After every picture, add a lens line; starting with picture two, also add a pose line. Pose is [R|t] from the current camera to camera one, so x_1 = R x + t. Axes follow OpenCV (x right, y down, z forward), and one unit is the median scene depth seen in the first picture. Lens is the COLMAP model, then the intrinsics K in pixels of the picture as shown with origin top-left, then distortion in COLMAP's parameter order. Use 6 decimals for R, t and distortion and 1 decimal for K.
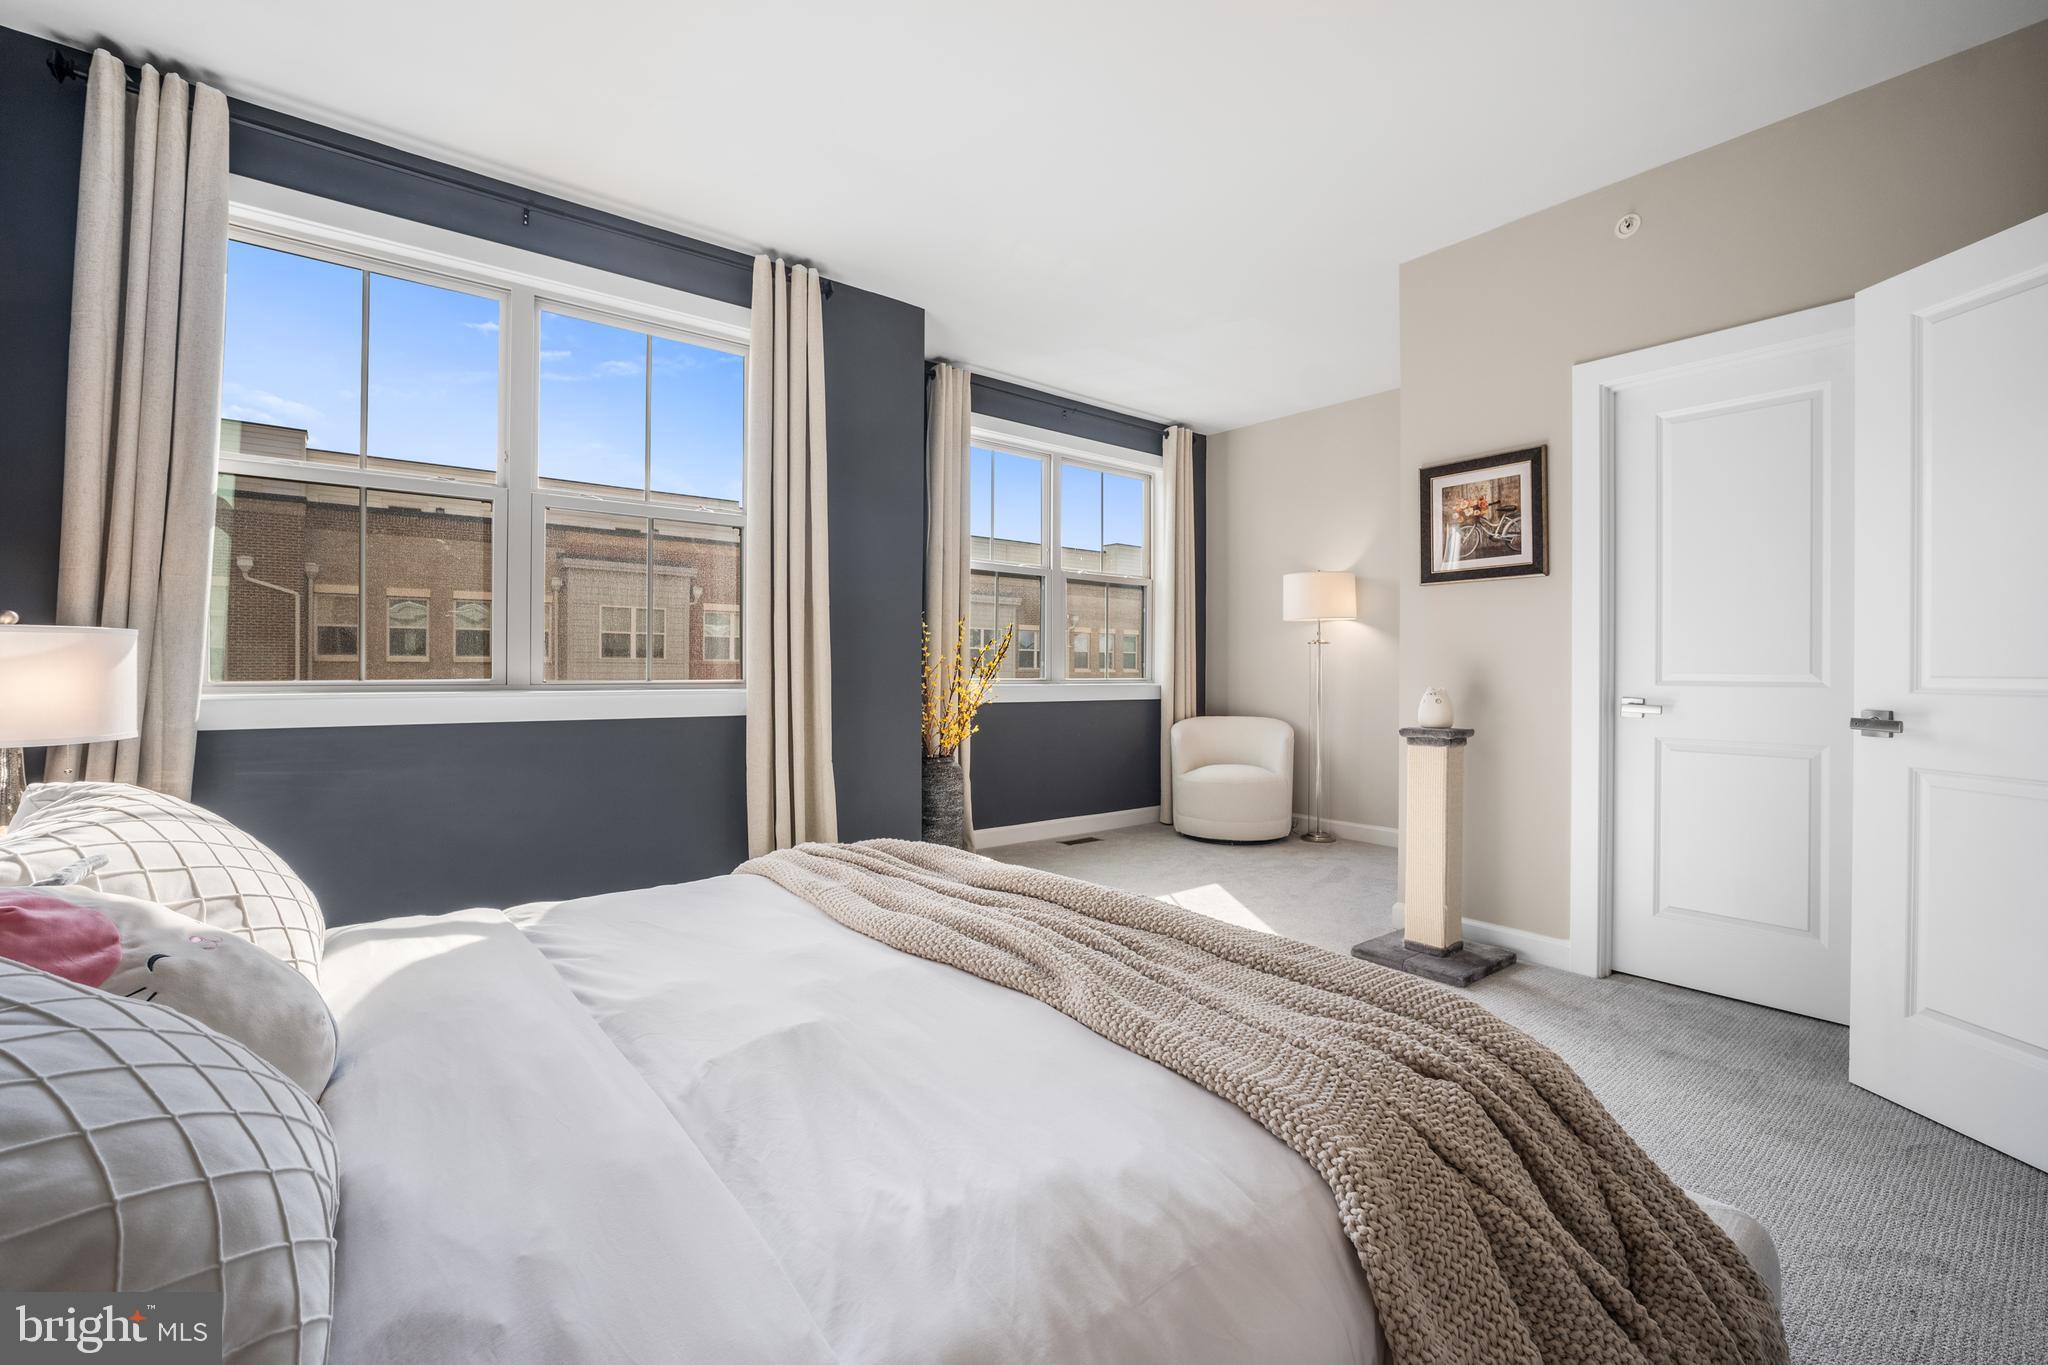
lens RADIAL K [[870.7, 0, 1029.0], [0, 870.7, 667.6], [0, 0, 1]] dist [-0.040012, 0.014601]
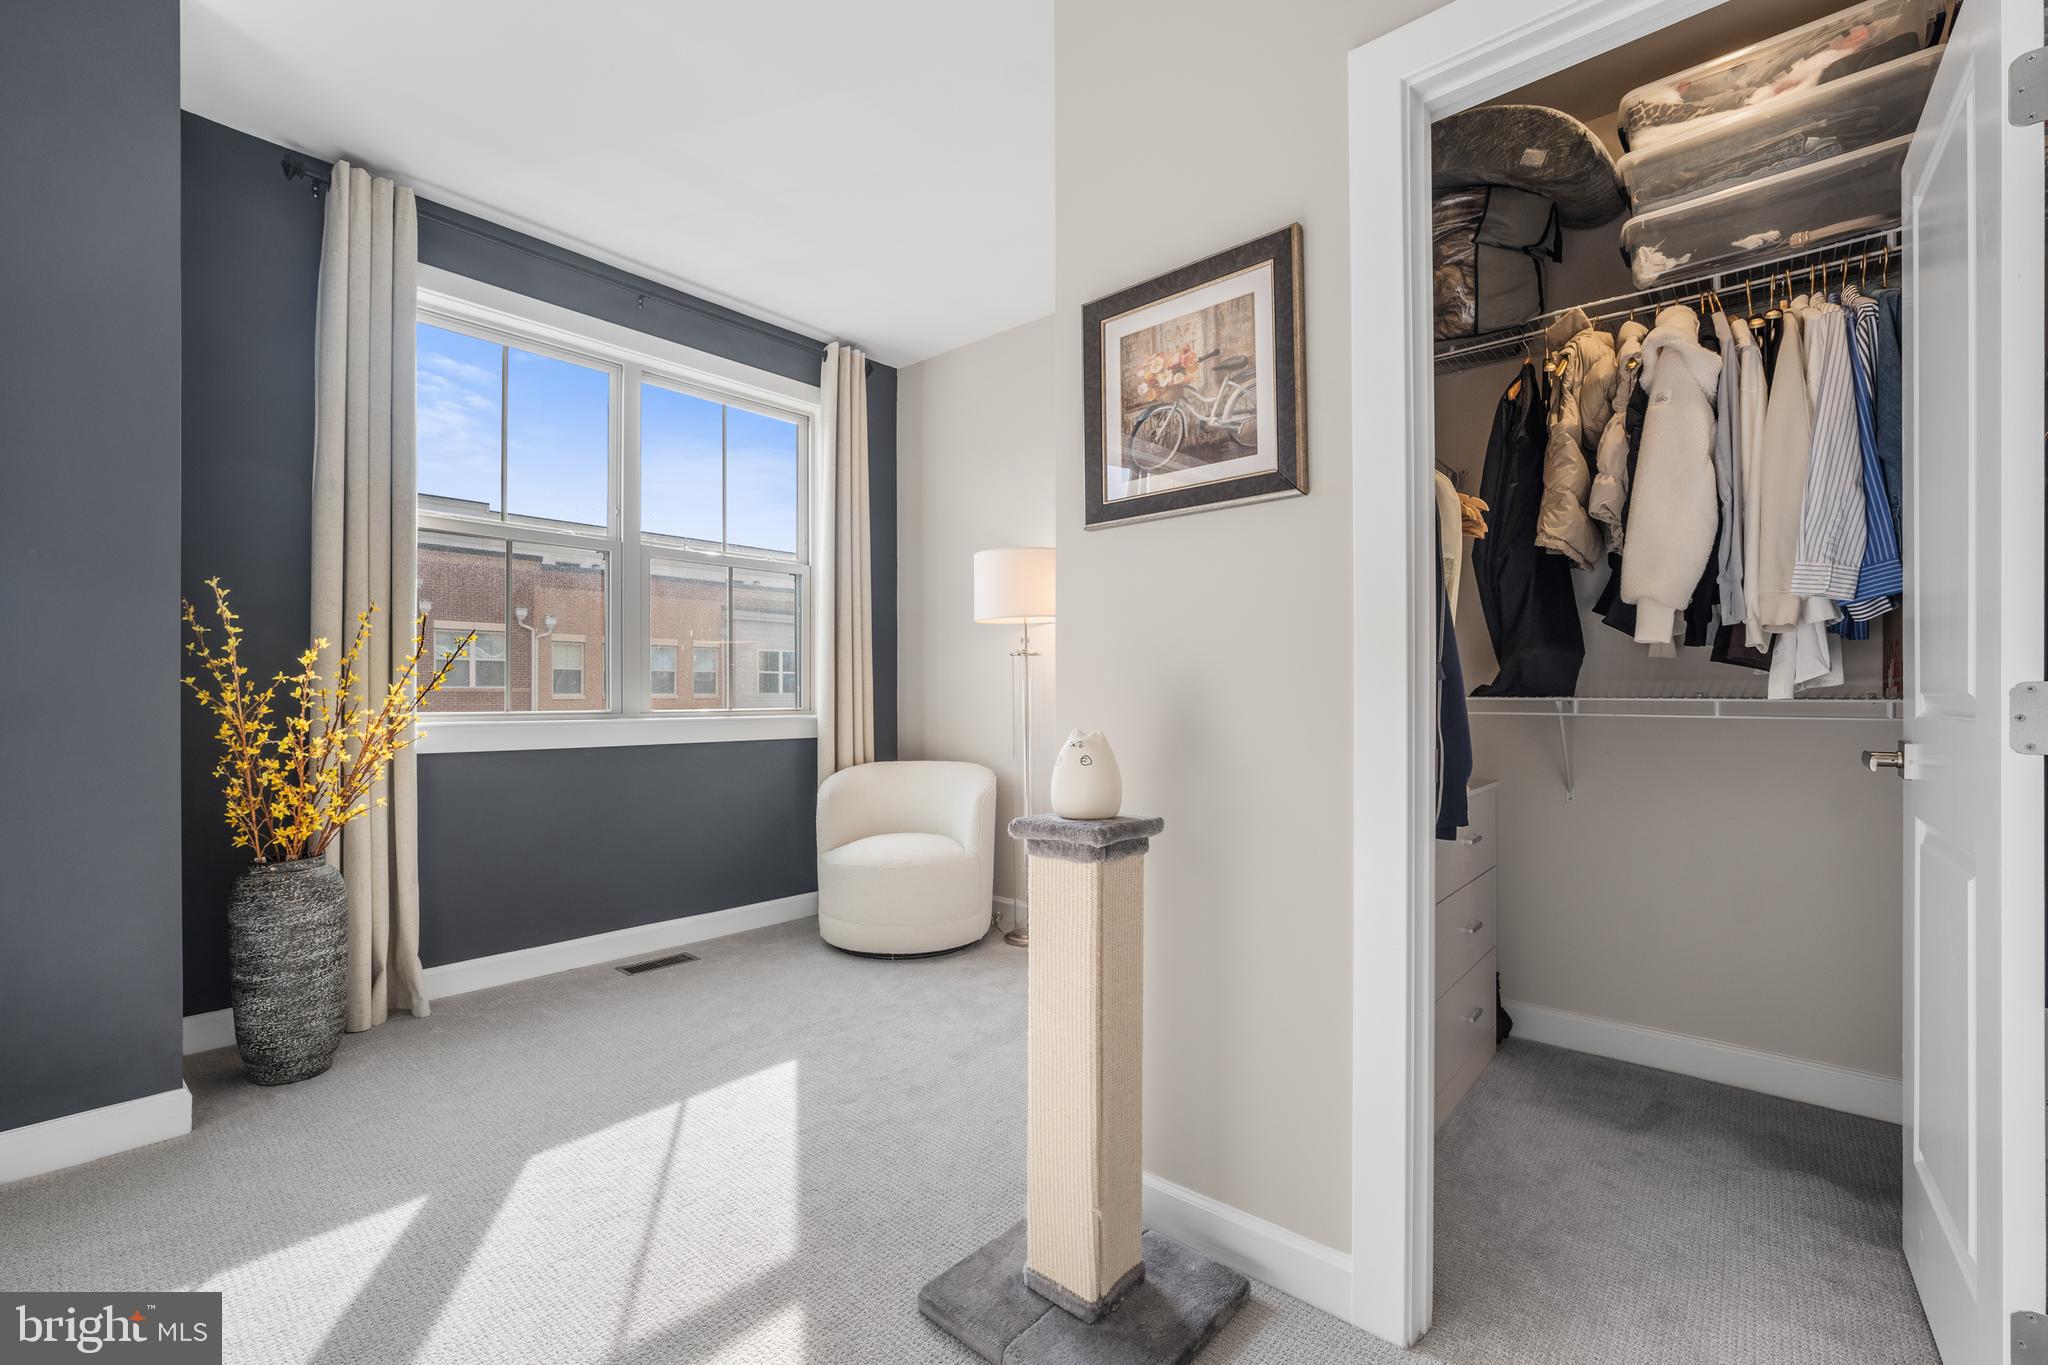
lens RADIAL K [[863.7, 0, 1027.7], [0, 863.7, 690.6], [0, 0, 1]] dist [-0.047928, 0.022618]
pose [[0.984258, -0.005282, 0.176661, 0.331001], [0.005623, 0.999983, -0.001432, 0.001743], [-0.176651, 0.002403, 0.984271, 0.504519]]
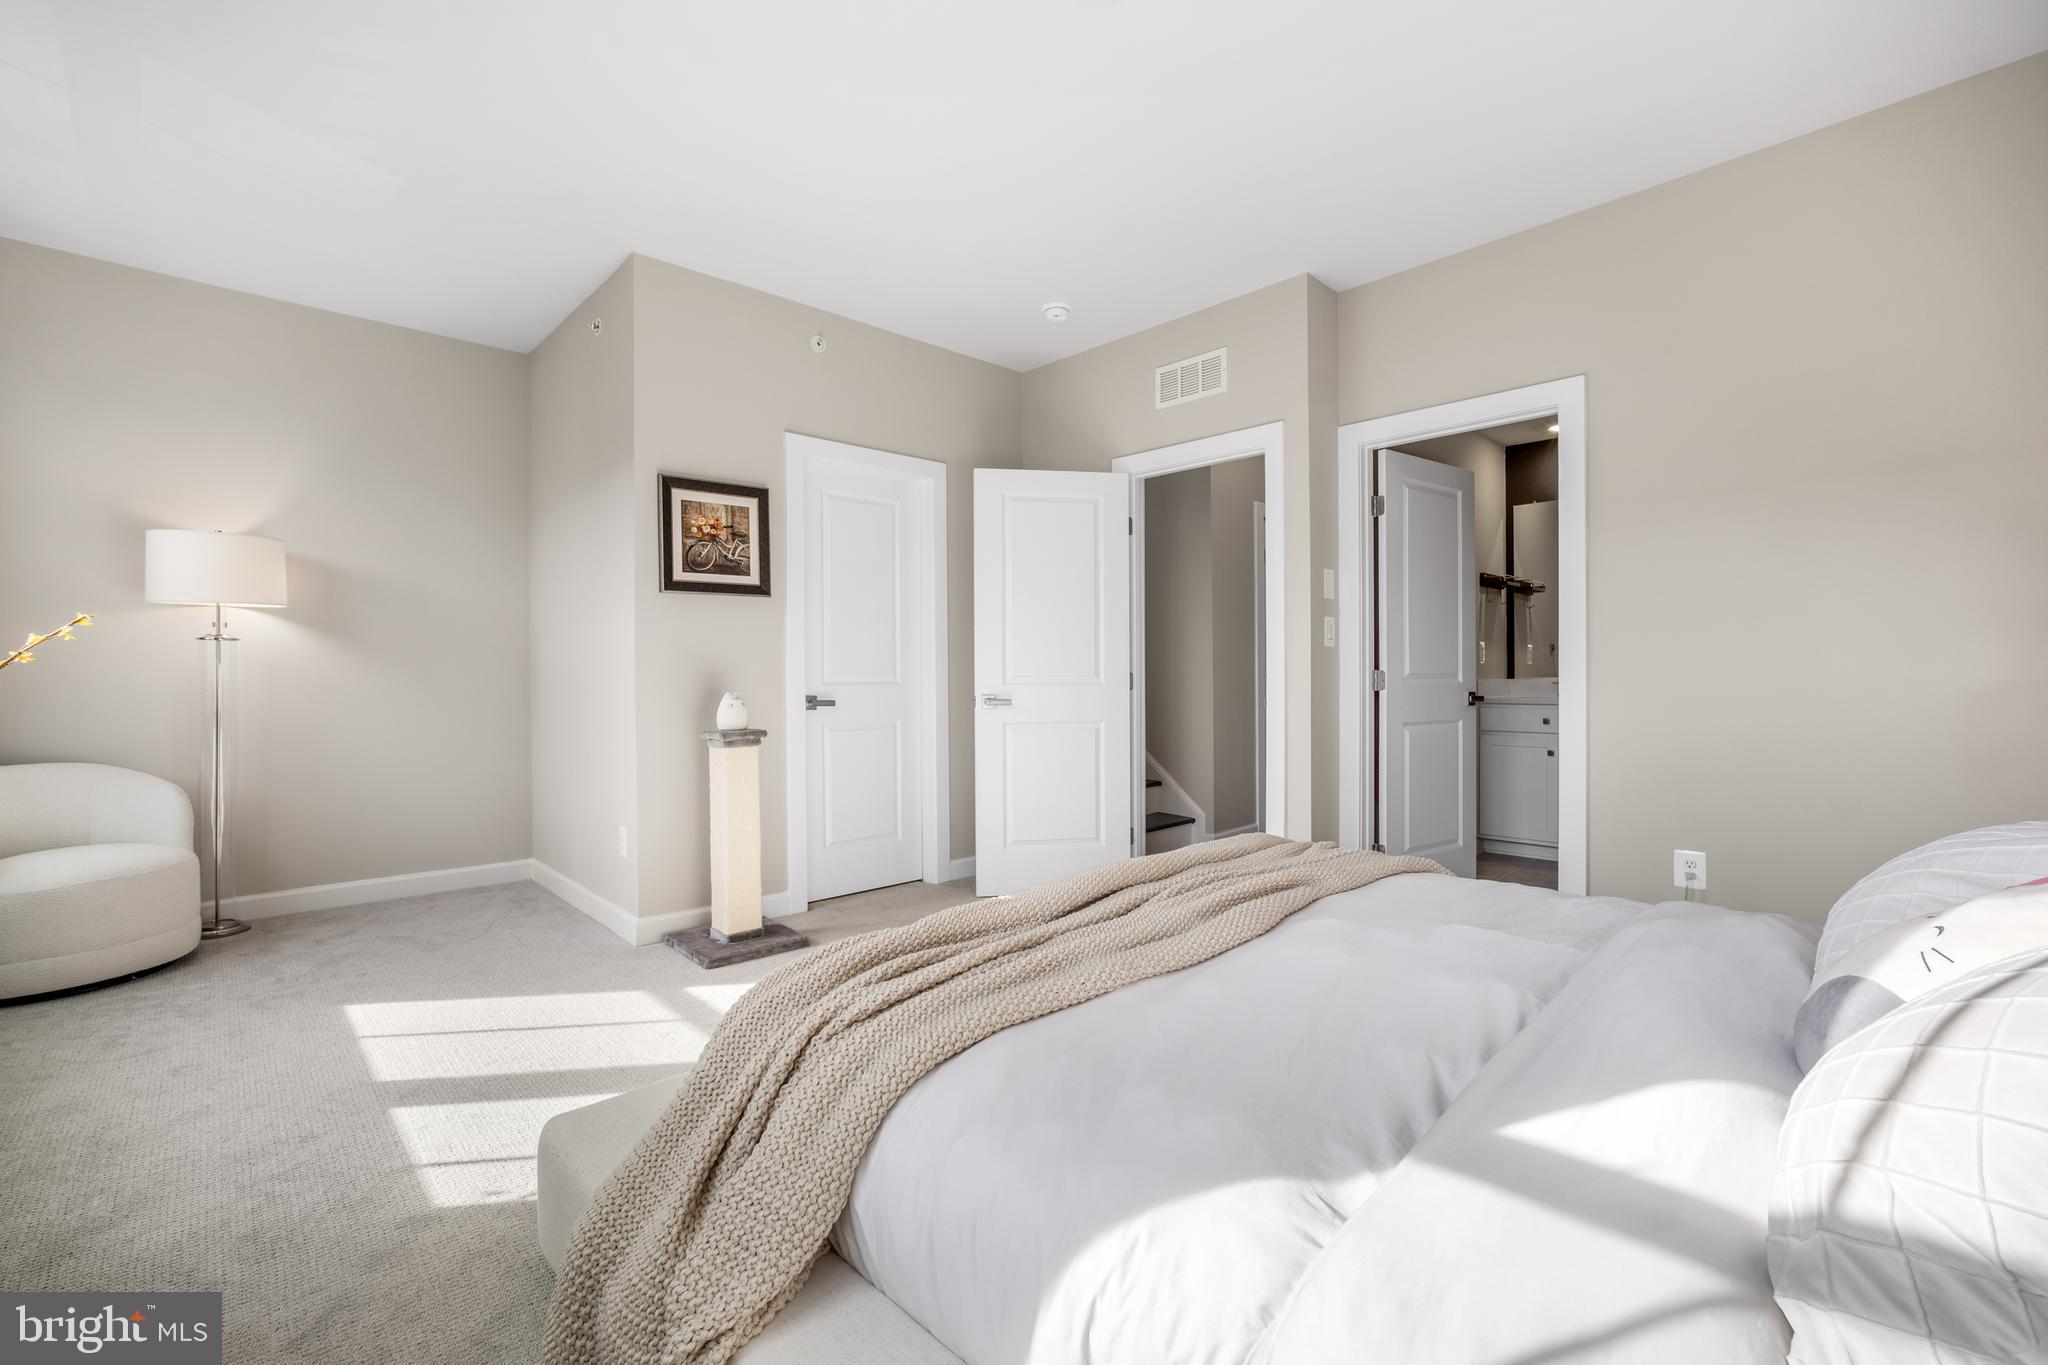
lens RADIAL K [[869.0, 0, 1033.4], [0, 869.0, 669.8], [0, 0, 1]] dist [-0.025457, 0.009322]
pose [[-0.098791, -0.002517, 0.995105, -0.588014], [0.004632, 0.999985, 0.002990, -0.005836], [-0.995097, 0.004904, -0.098777, 0.678069]]
